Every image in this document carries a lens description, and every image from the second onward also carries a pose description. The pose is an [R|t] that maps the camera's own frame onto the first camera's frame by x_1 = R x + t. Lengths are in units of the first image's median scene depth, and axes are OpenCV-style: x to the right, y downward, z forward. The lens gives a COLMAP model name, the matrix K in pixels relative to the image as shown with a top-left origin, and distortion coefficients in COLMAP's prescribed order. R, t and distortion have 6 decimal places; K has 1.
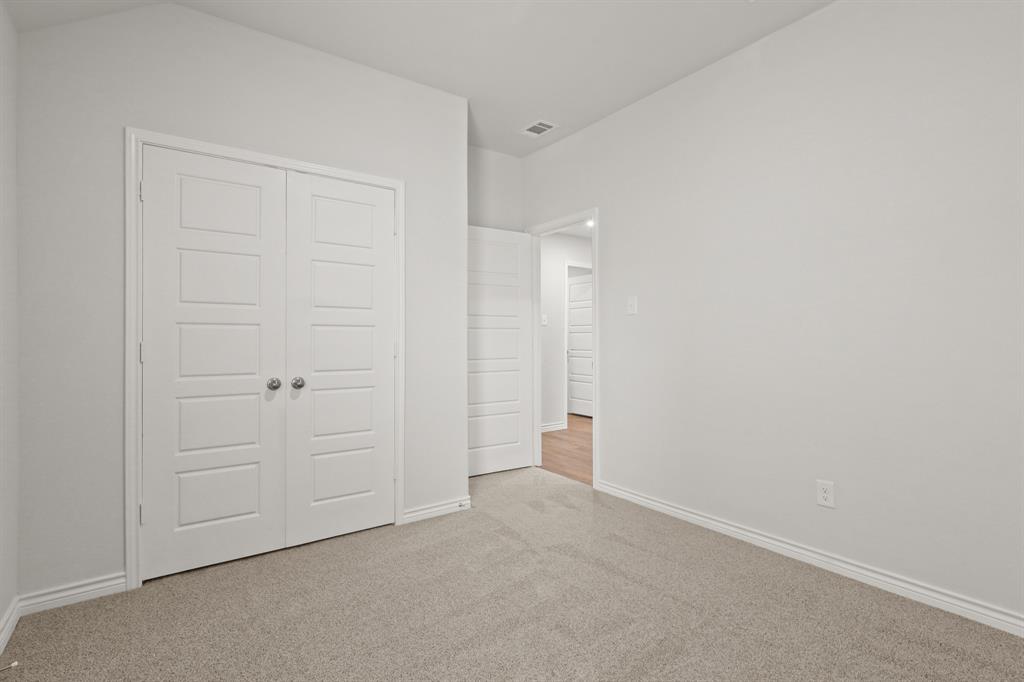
lens RADIAL K [[436.6, 0, 510.0], [0, 436.6, 334.7], [0, 0, 1]] dist [-0.001967, 0.001765]
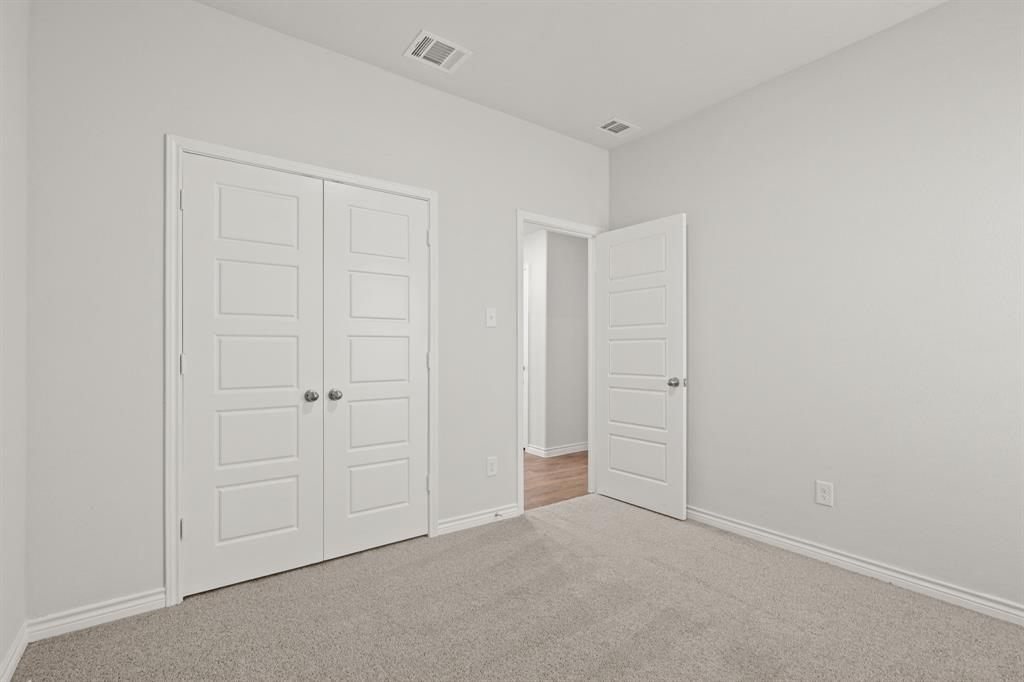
lens RADIAL K [[471.3, 0, 513.4], [0, 471.3, 347.4], [0, 0, 1]] dist [0.003576, -0.002993]
pose [[0.998074, -0.000432, 0.062028, -0.151521], [0.000241, 0.999995, 0.003085, -0.000188], [-0.062029, -0.003064, 0.998070, -0.096353]]
